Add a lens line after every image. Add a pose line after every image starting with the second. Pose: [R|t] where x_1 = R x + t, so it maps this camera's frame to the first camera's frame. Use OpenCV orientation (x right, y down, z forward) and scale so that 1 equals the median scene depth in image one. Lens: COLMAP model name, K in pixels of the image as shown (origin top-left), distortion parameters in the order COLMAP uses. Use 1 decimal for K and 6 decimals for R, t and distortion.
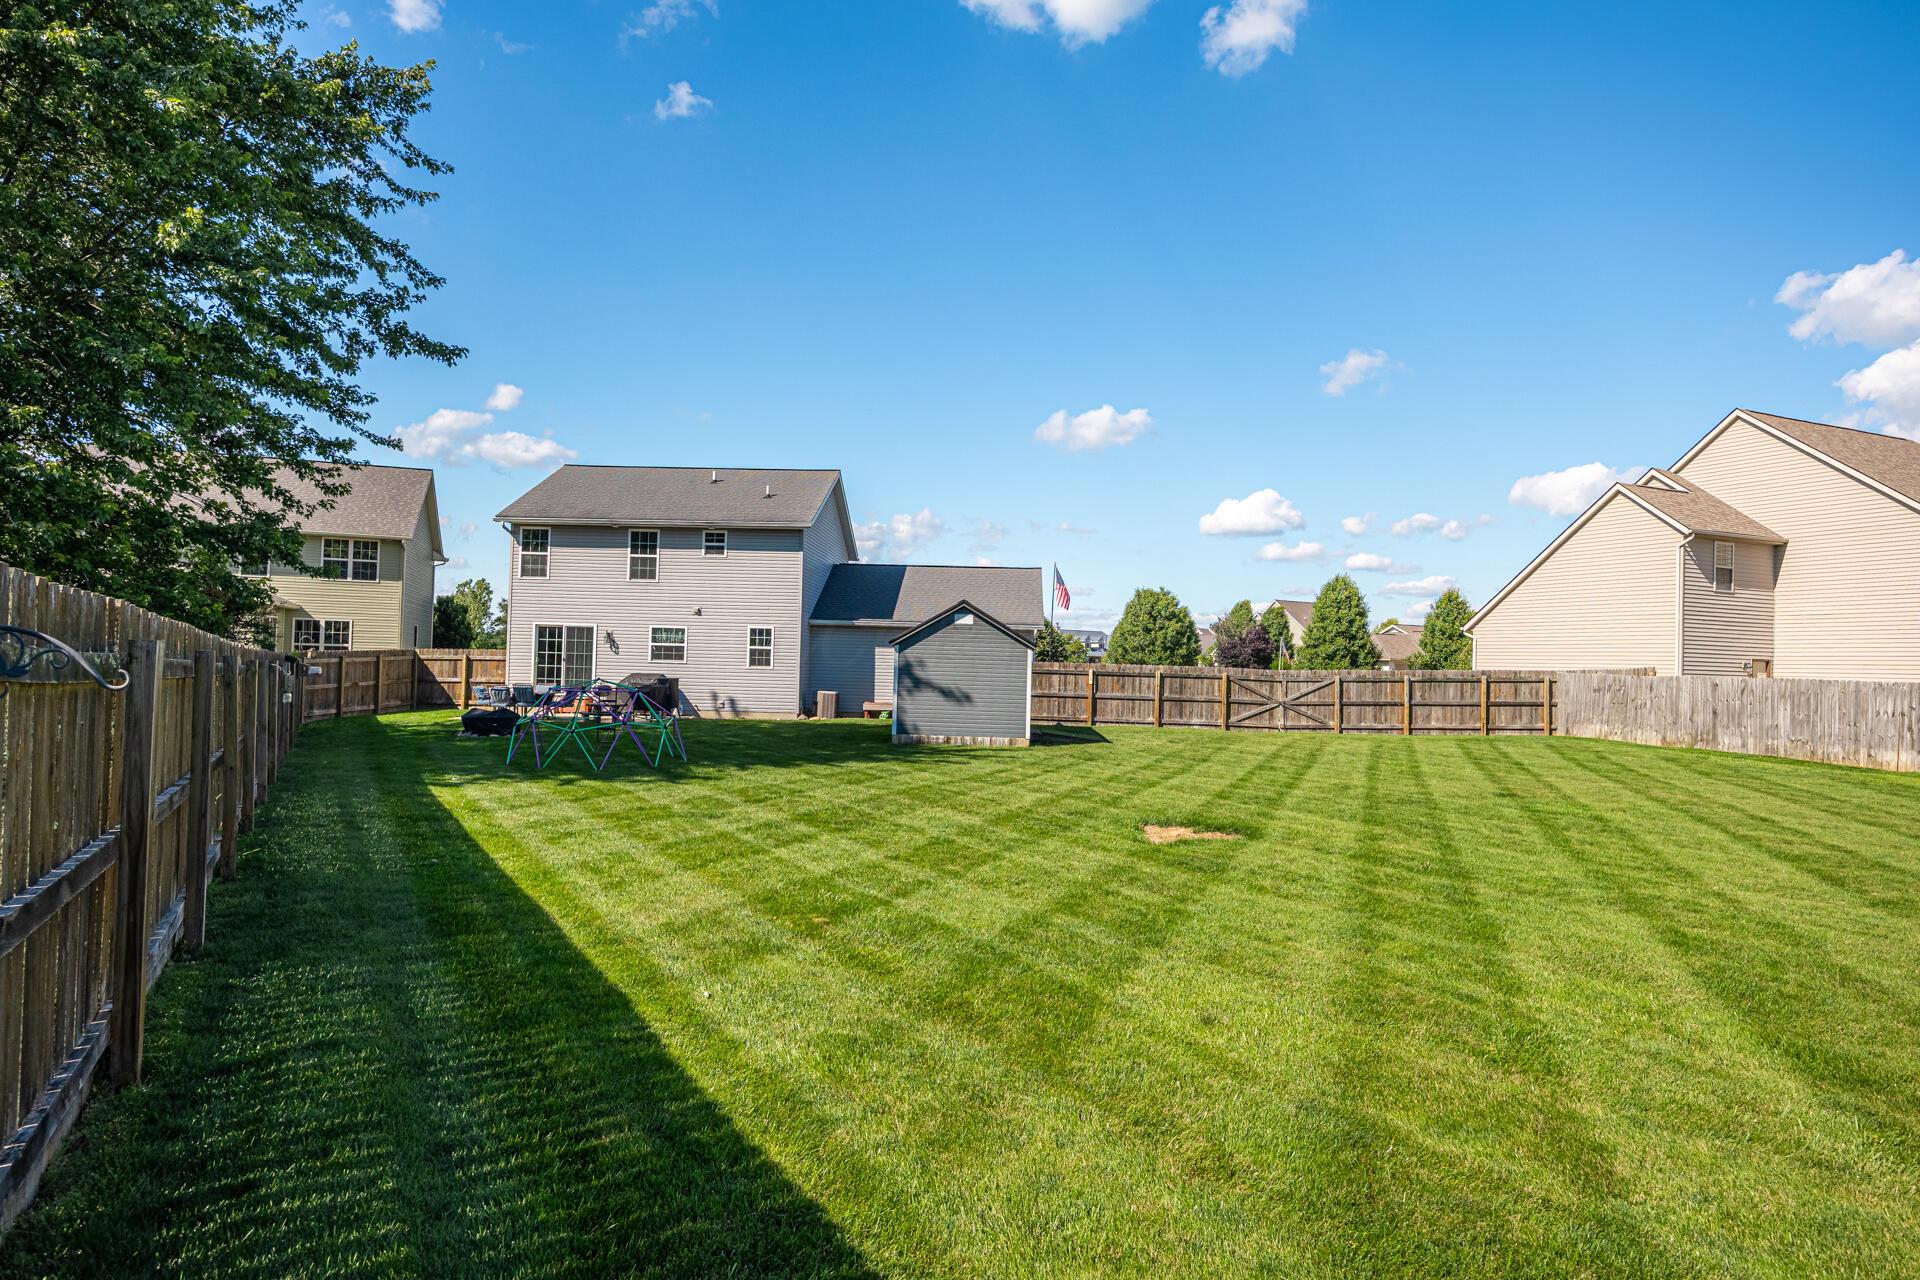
lens RADIAL K [[1100.9, 0, 960.5], [0, 1100.9, 640.6], [0, 0, 1]] dist [-0.002858, -0.000867]
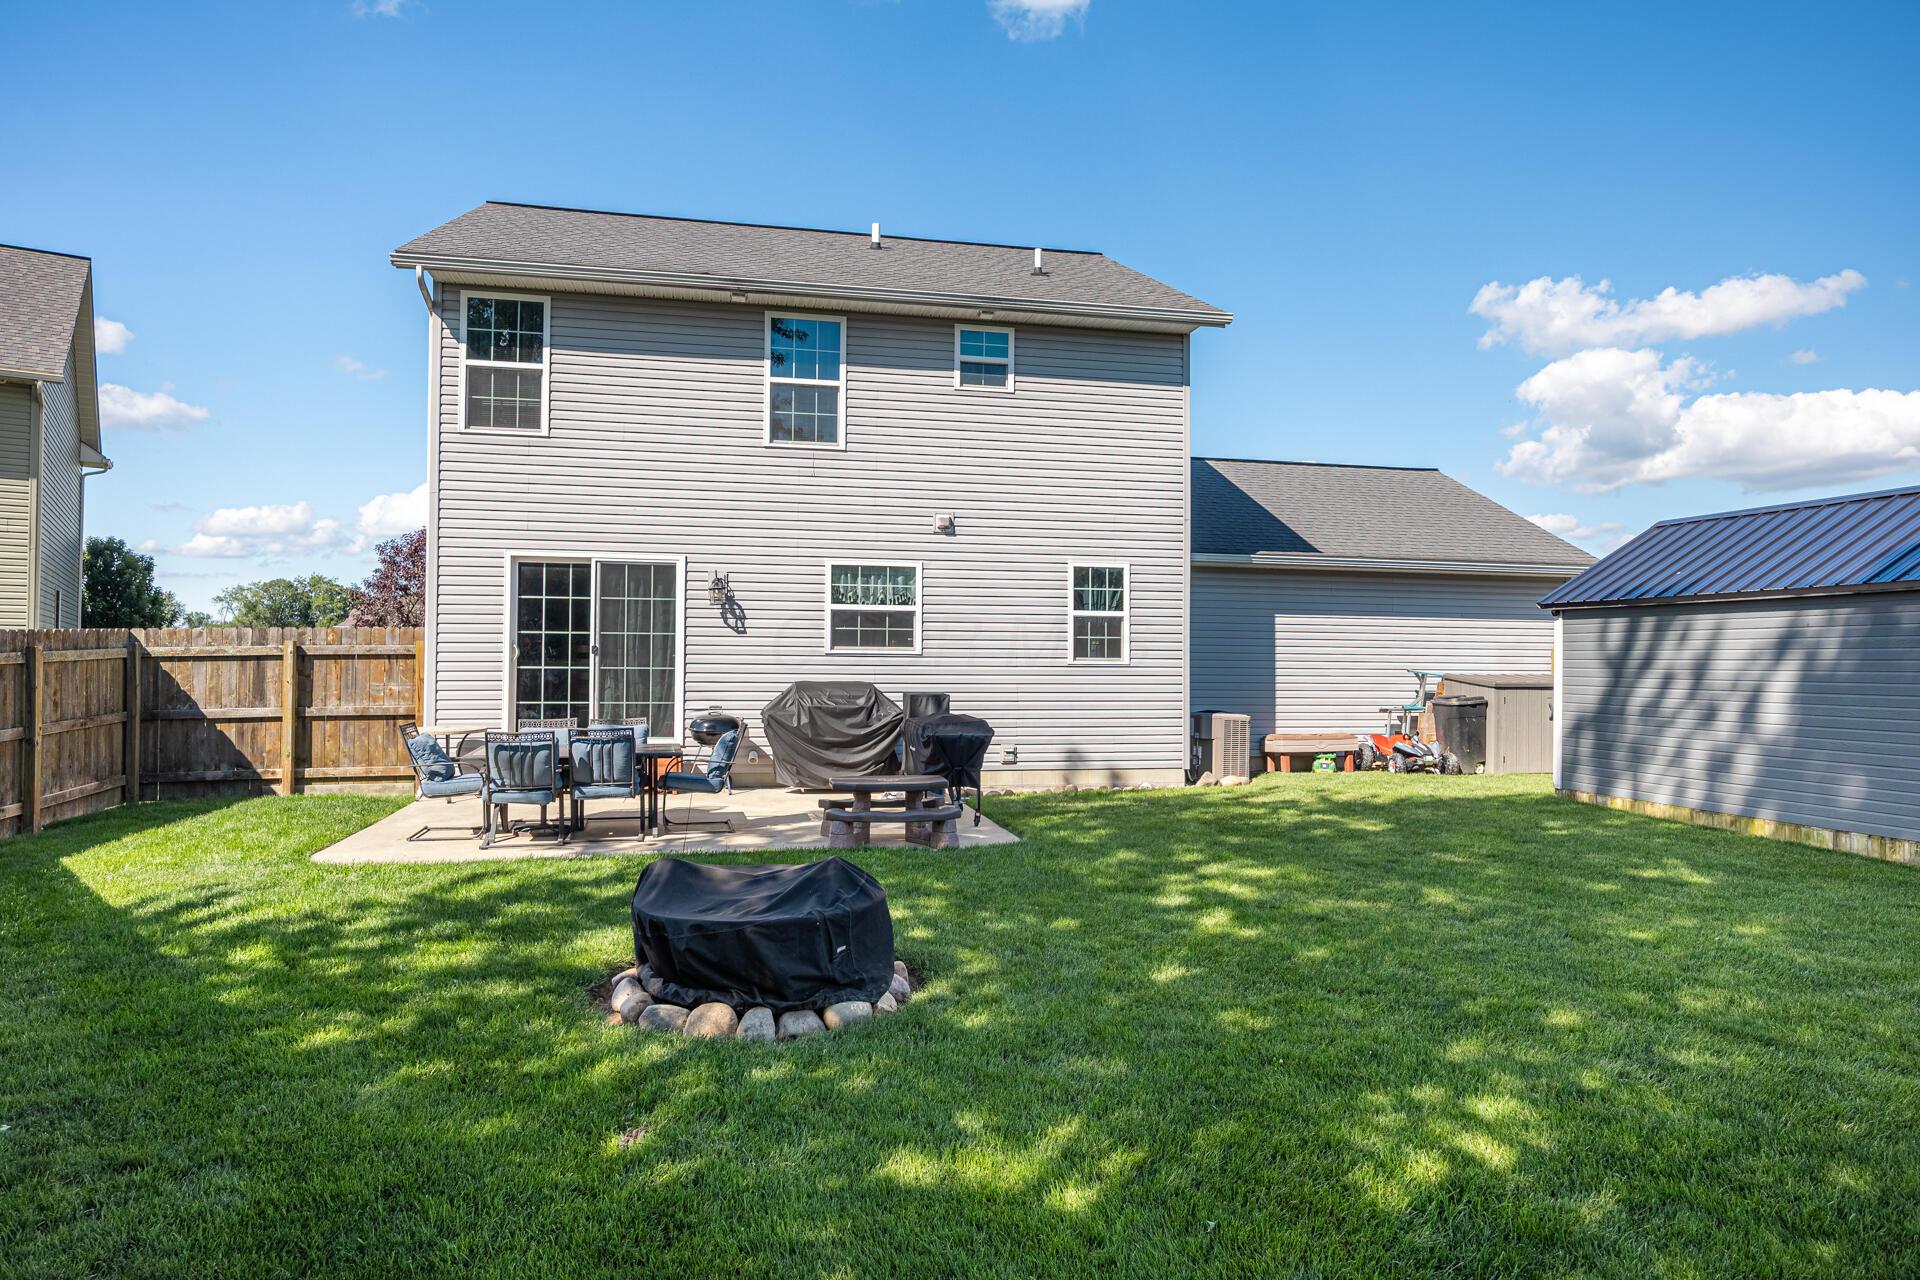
lens RADIAL K [[1169.6, 0, 959.2], [0, 1169.6, 641.4], [0, 0, 1]] dist [-0.004655, -0.000668]
pose [[0.967307, -0.013609, 0.253243, -0.340988], [0.013388, 0.999907, 0.002597, 0.014800], [-0.253255, 0.000879, 0.967399, 0.583475]]
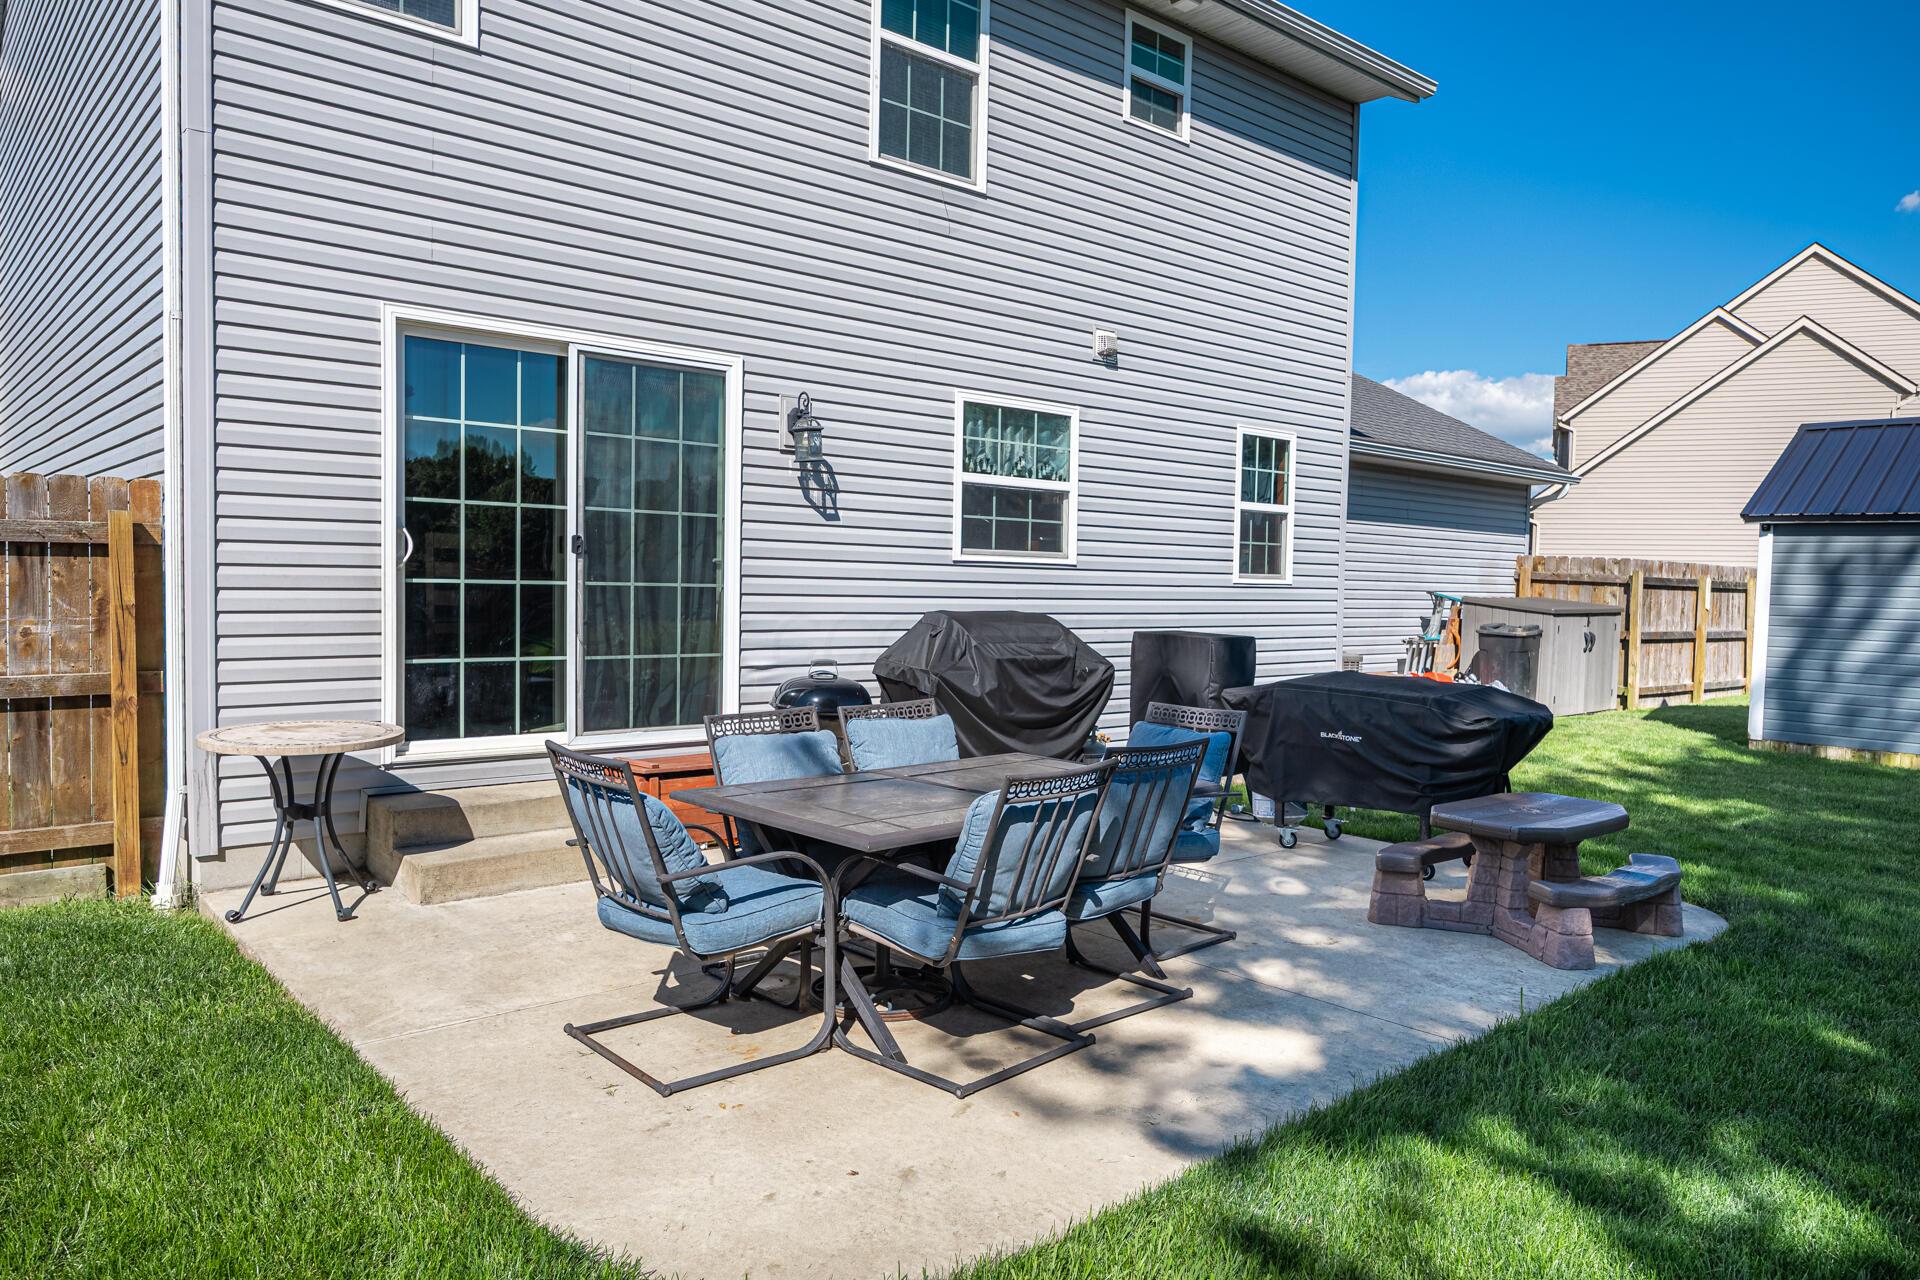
lens RADIAL K [[1300.1, 0, 963.5], [0, 1300.1, 634.6], [0, 0, 1]] dist [0.008306, 0.001301]
pose [[0.724077, -0.039298, 0.688598, -0.458033], [-0.014590, 0.997279, 0.072257, 0.015520], [-0.689564, -0.062366, 0.721534, 0.808347]]
